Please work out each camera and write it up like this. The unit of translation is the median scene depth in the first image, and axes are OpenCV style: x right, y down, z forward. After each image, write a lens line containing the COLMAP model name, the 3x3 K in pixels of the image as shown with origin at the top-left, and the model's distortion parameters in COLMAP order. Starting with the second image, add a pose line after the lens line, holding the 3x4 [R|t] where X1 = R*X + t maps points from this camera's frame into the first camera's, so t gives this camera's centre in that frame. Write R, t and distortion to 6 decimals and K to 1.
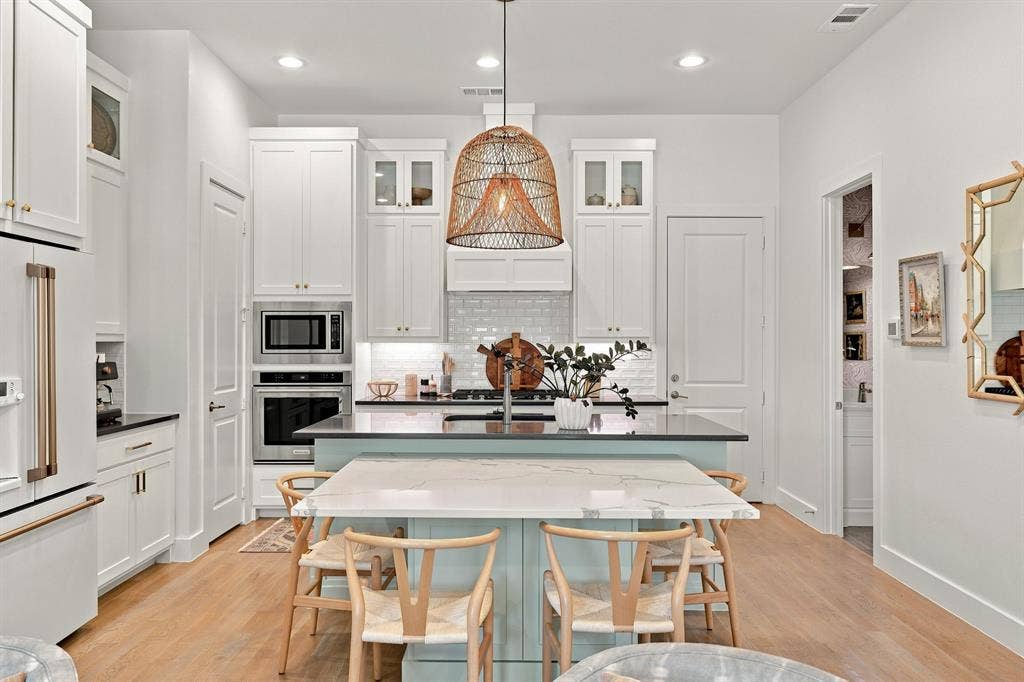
lens RADIAL K [[712.5, 0, 511.1], [0, 712.5, 340.0], [0, 0, 1]] dist [-0.004236, 0.008293]
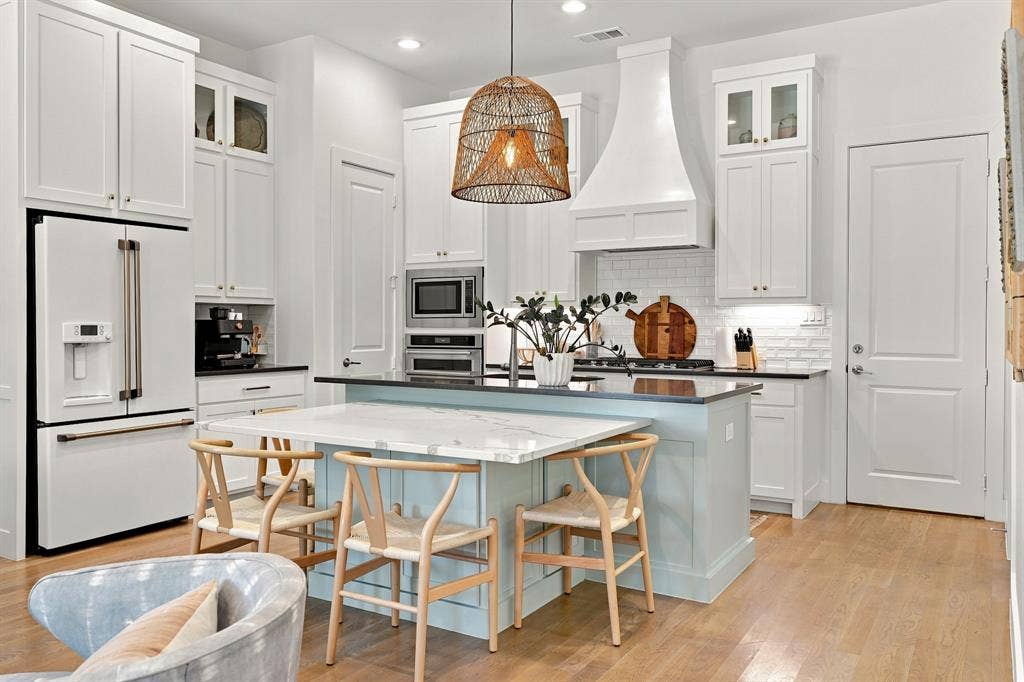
lens RADIAL K [[799.5, 0, 512.1], [0, 799.5, 339.0], [0, 0, 1]] dist [0.006139, -0.007248]
pose [[0.859708, 0.008386, -0.510717, 0.398962], [0.000979, 0.999836, 0.018065, 0.029347], [0.510785, -0.016031, 0.859559, 0.035959]]
